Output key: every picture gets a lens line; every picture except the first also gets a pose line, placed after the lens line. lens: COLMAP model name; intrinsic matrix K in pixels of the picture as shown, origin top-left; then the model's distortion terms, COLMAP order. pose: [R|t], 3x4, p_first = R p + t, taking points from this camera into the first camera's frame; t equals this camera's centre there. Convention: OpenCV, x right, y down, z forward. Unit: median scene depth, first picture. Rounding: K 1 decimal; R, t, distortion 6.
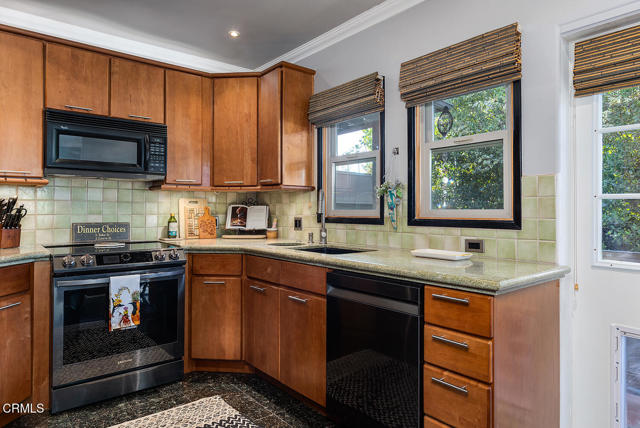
lens RADIAL K [[403.1, 0, 320.7], [0, 403.1, 212.5], [0, 0, 1]] dist [-0.009907, -0.001117]
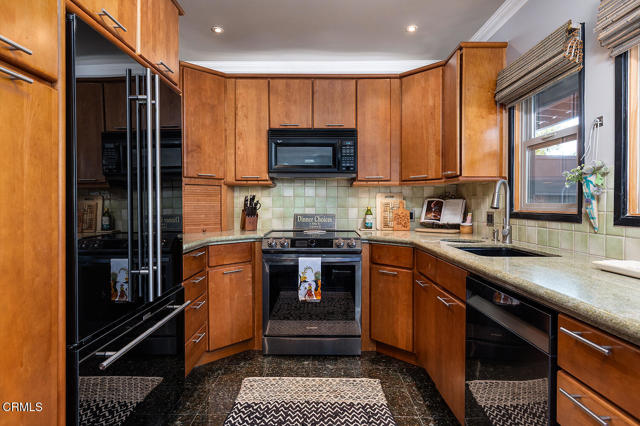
lens RADIAL K [[361.5, 0, 317.8], [0, 361.5, 211.0], [0, 0, 1]] dist [0.002361, -0.000314]
pose [[0.756812, 0.012274, -0.653517, 0.220509], [-0.003936, 0.999891, 0.014221, 0.000385], [0.653621, -0.008191, 0.756778, 0.169040]]
